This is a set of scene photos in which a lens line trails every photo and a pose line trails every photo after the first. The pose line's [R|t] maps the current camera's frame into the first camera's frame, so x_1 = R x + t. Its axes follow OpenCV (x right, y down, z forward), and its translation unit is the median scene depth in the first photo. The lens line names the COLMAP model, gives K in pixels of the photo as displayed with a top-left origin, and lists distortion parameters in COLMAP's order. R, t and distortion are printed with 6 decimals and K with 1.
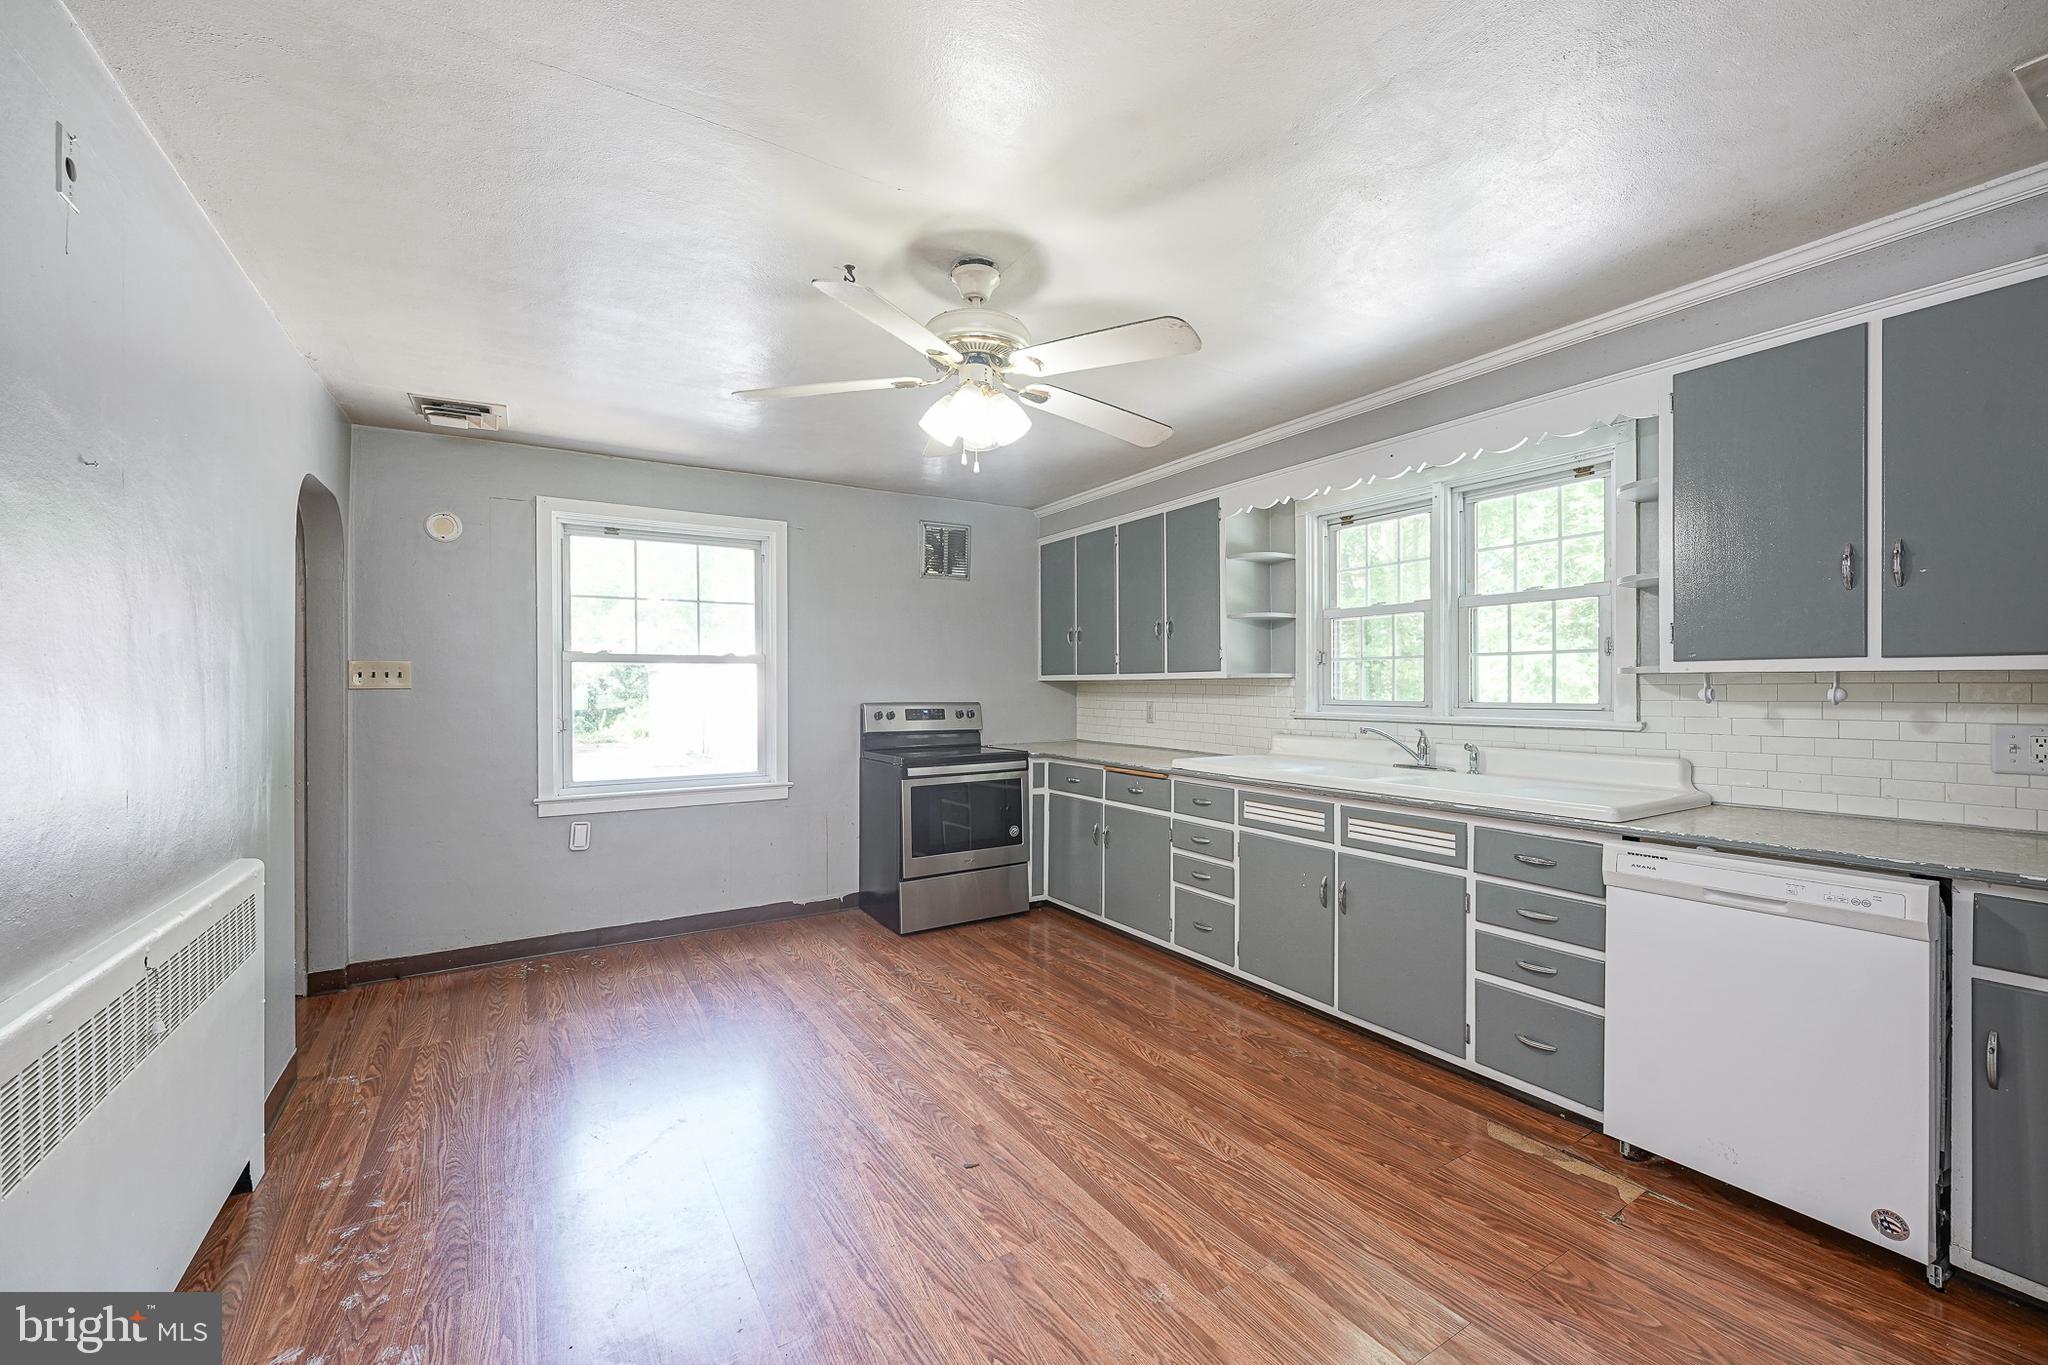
lens RADIAL K [[837.6, 0, 1033.2], [0, 837.6, 686.1], [0, 0, 1]] dist [-0.000458, 0.000109]
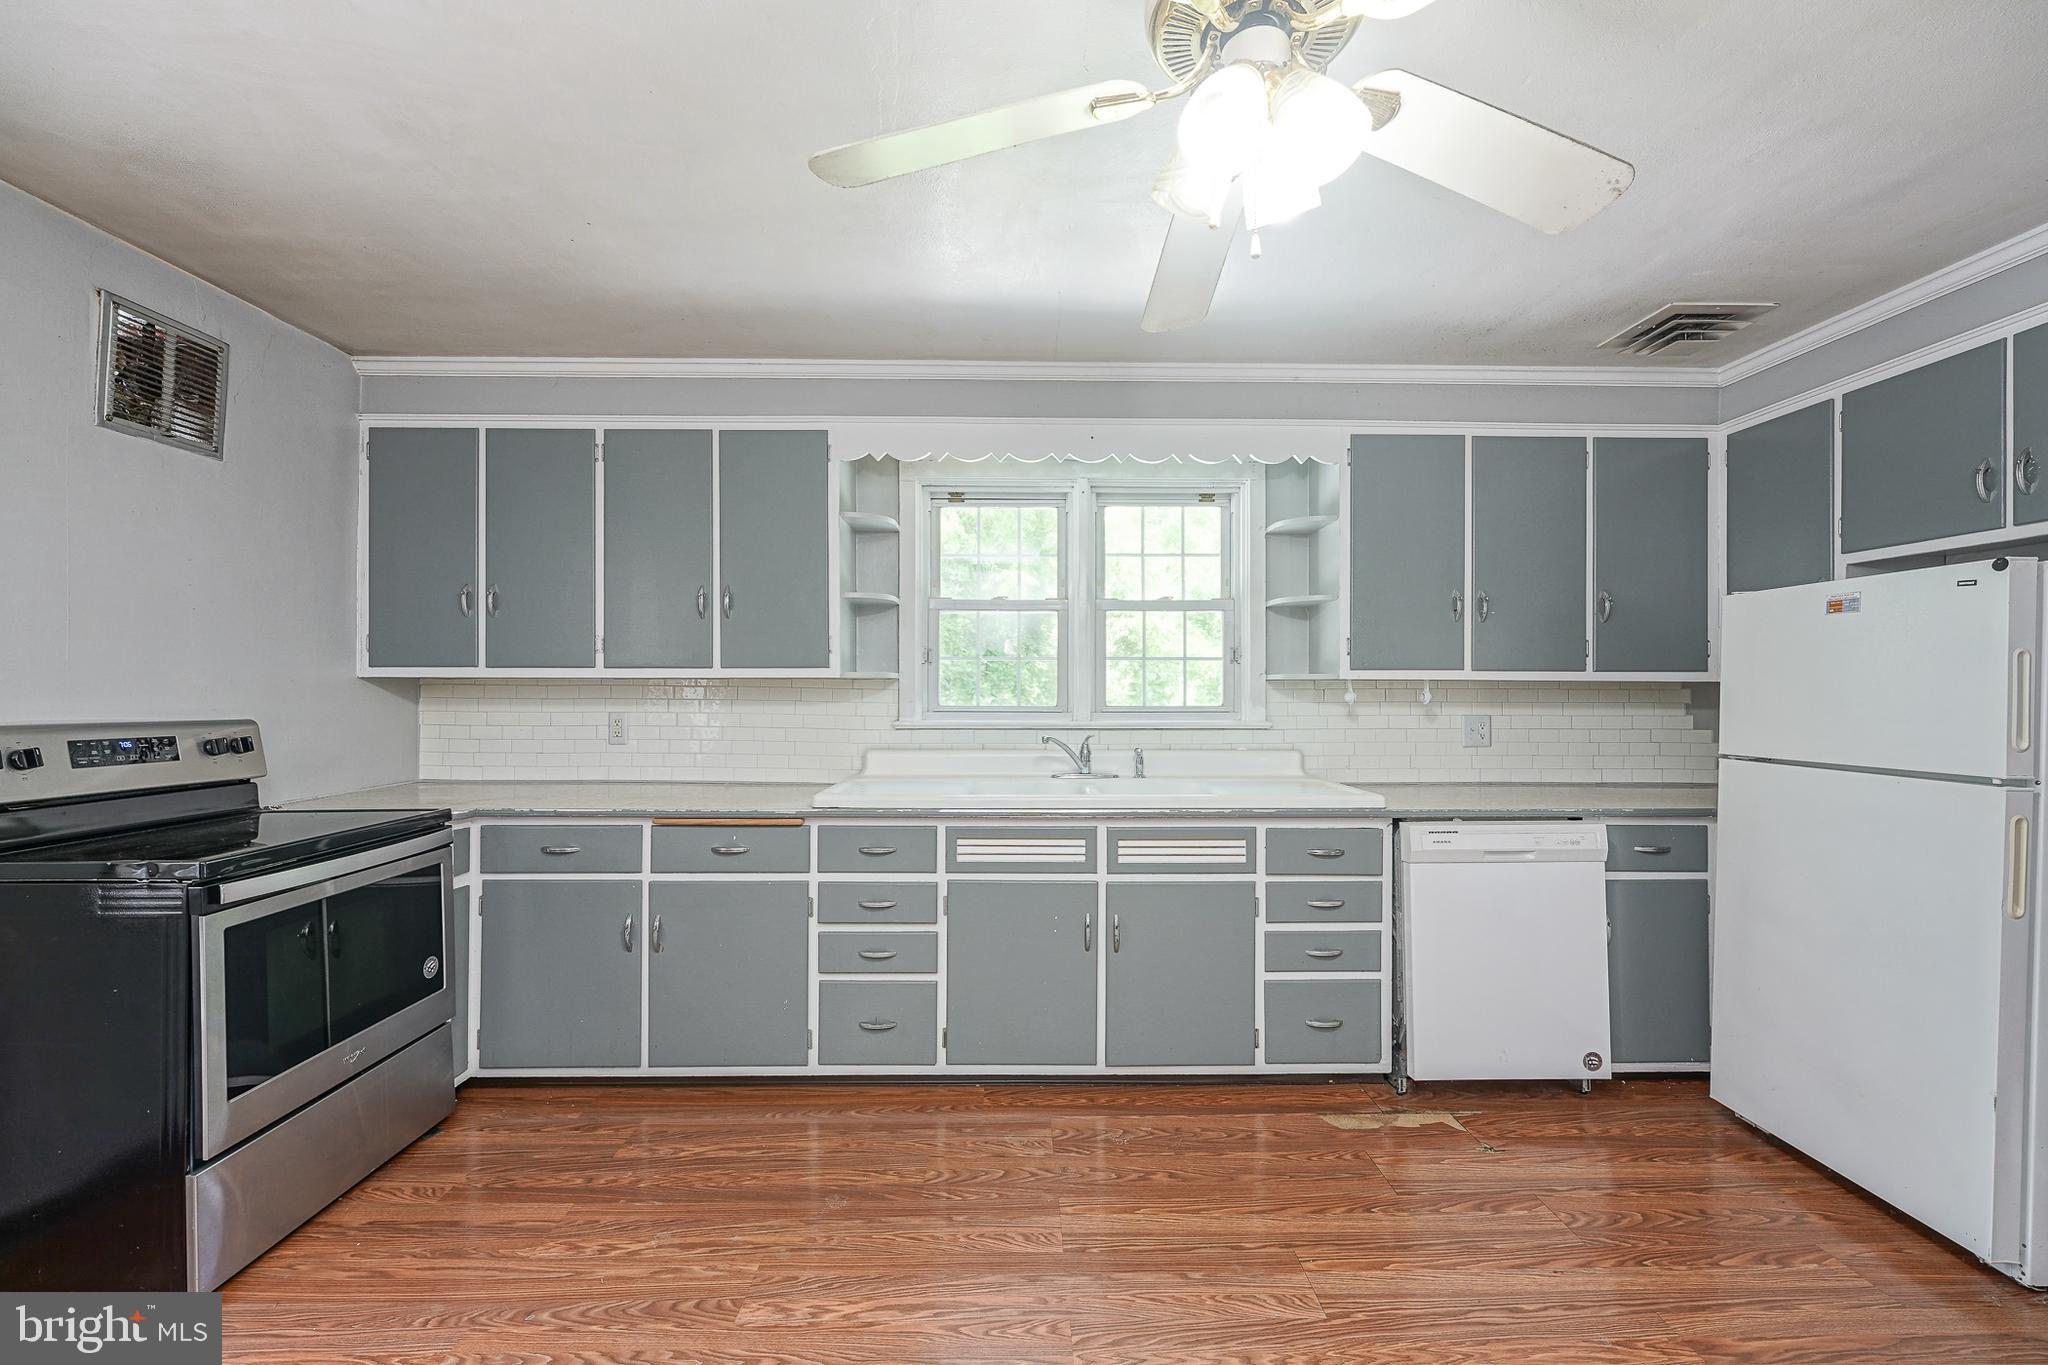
lens RADIAL K [[837.6, 0, 1033.2], [0, 837.6, 686.1], [0, 0, 1]] dist [-0.000458, 0.000109]
pose [[0.510439, 0.009250, 0.859864, -0.359920], [-0.003456, 0.999956, -0.008705, 0.004361], [-0.859907, 0.001472, 0.510448, 0.543213]]
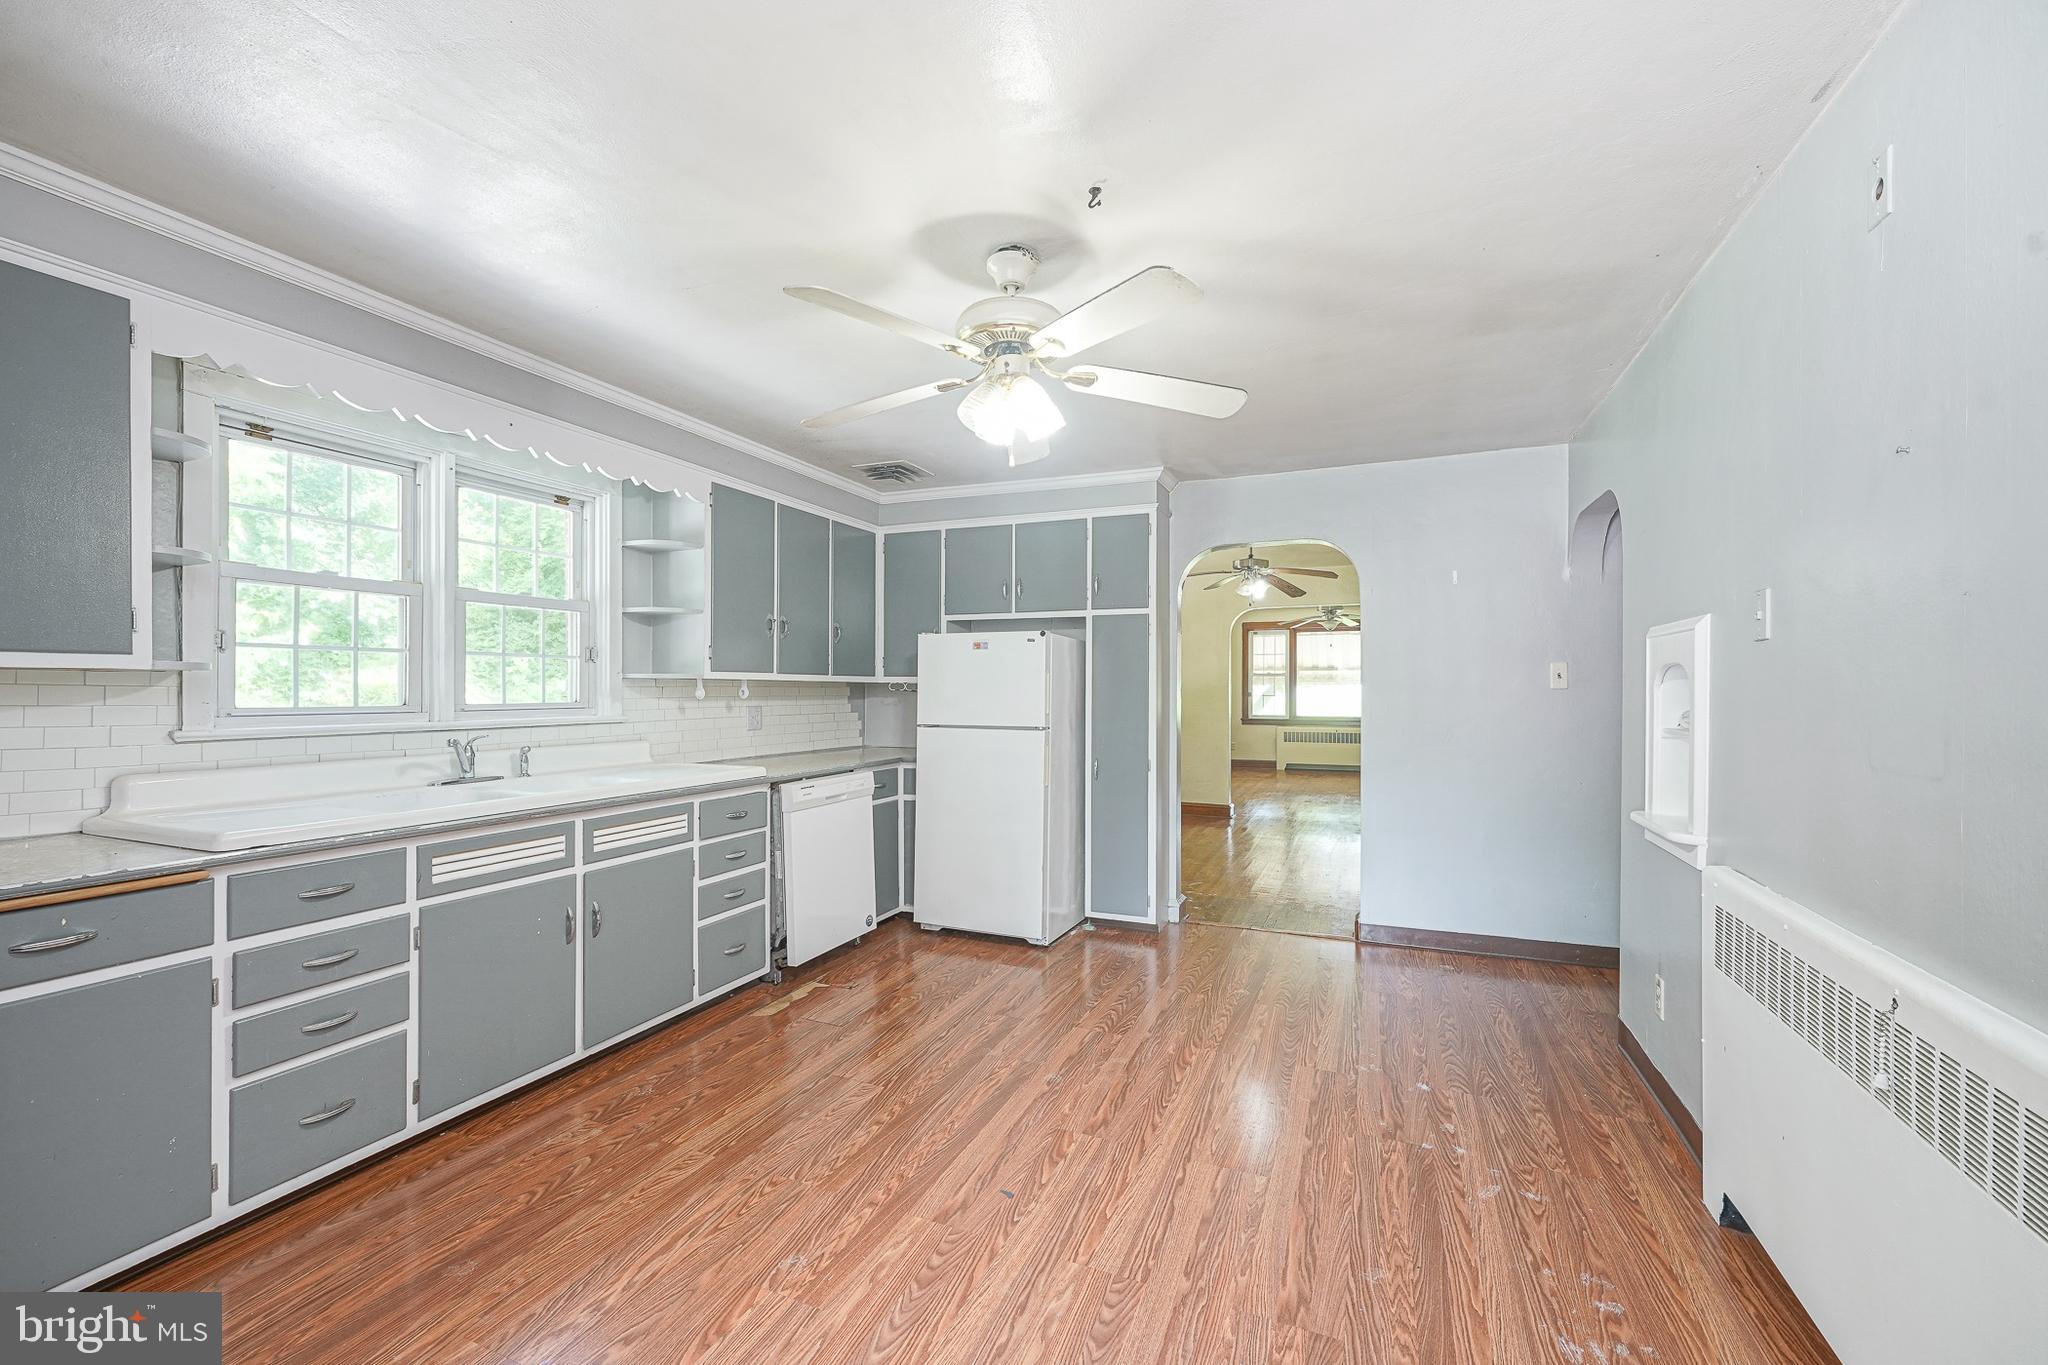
lens RADIAL K [[828.9, 0, 1024.0], [0, 828.9, 682.5], [0, 0, 1]] dist [0.009479, -0.000002]
pose [[-0.574172, 0.007472, 0.818701, -0.549551], [-0.000625, 0.999954, -0.009565, 0.003186], [-0.818735, -0.006004, -0.574140, 0.978440]]
